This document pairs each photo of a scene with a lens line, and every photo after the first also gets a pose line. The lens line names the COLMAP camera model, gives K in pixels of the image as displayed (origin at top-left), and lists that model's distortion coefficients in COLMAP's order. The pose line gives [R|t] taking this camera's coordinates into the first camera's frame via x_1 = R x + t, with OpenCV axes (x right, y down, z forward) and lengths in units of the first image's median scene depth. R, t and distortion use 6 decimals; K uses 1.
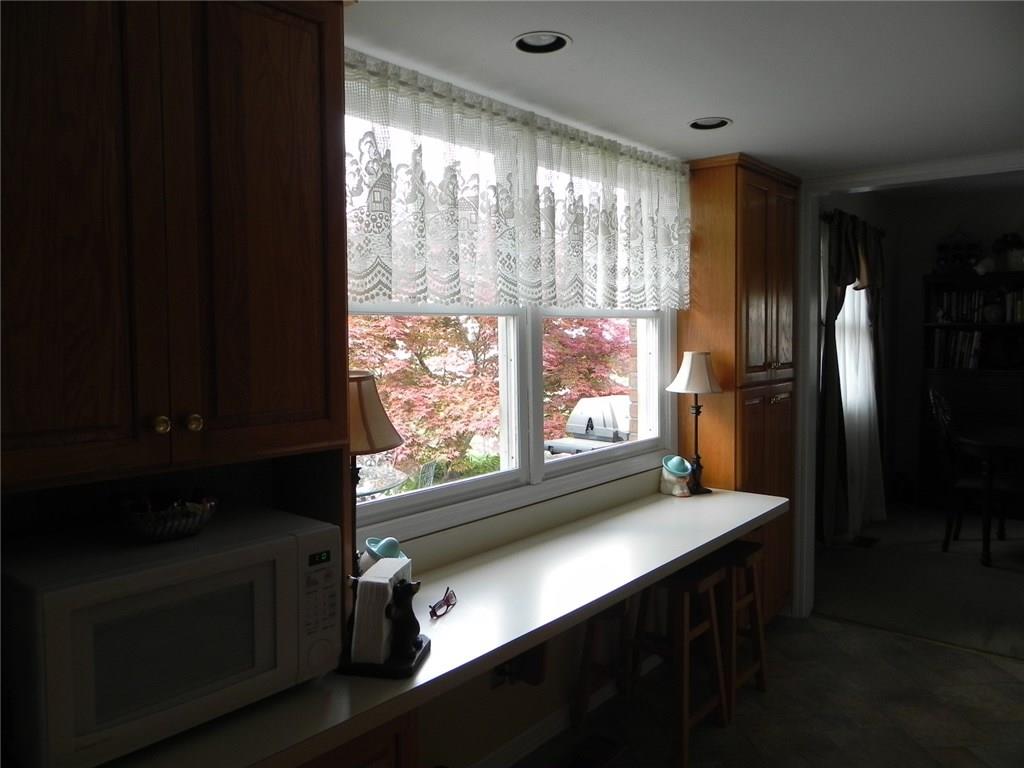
lens RADIAL K [[763.1, 0, 509.5], [0, 763.1, 384.0], [0, 0, 1]] dist [-0.011571, 0.003512]
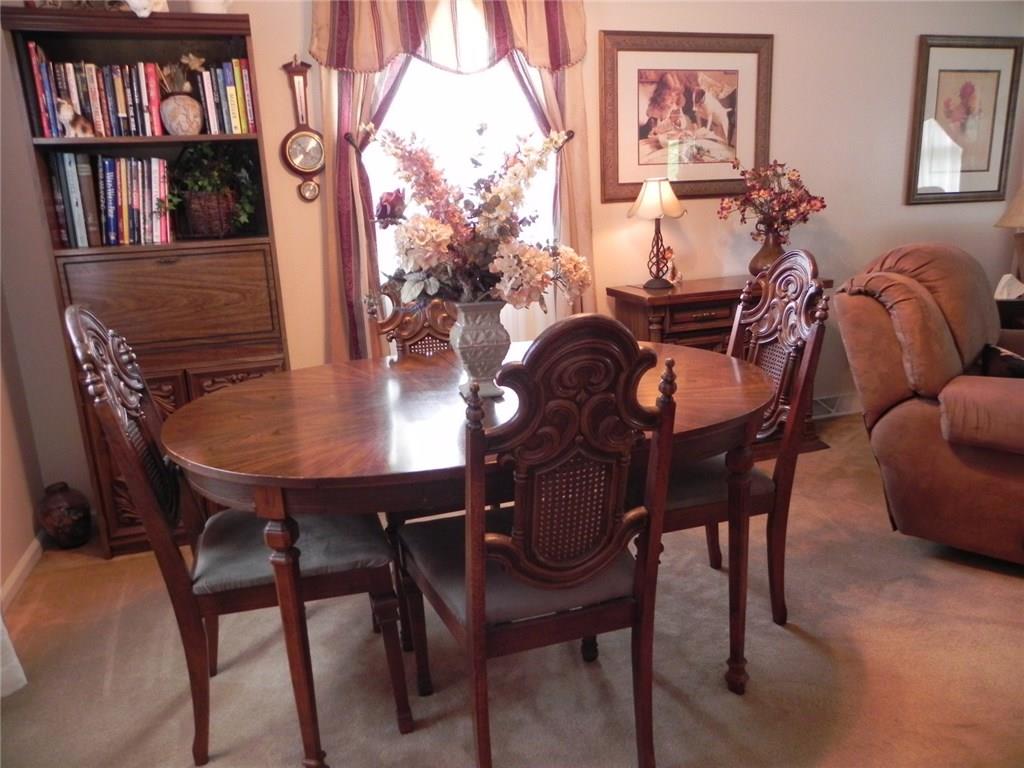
lens RADIAL K [[763.1, 0, 511.4], [0, 763.1, 383.3], [0, 0, 1]] dist [-0.011571, 0.003512]
pose [[0.539233, -0.220480, 0.812783, 0.330176], [0.084989, 0.974441, 0.207947, -0.015140], [-0.837857, -0.043054, 0.544189, 0.568090]]
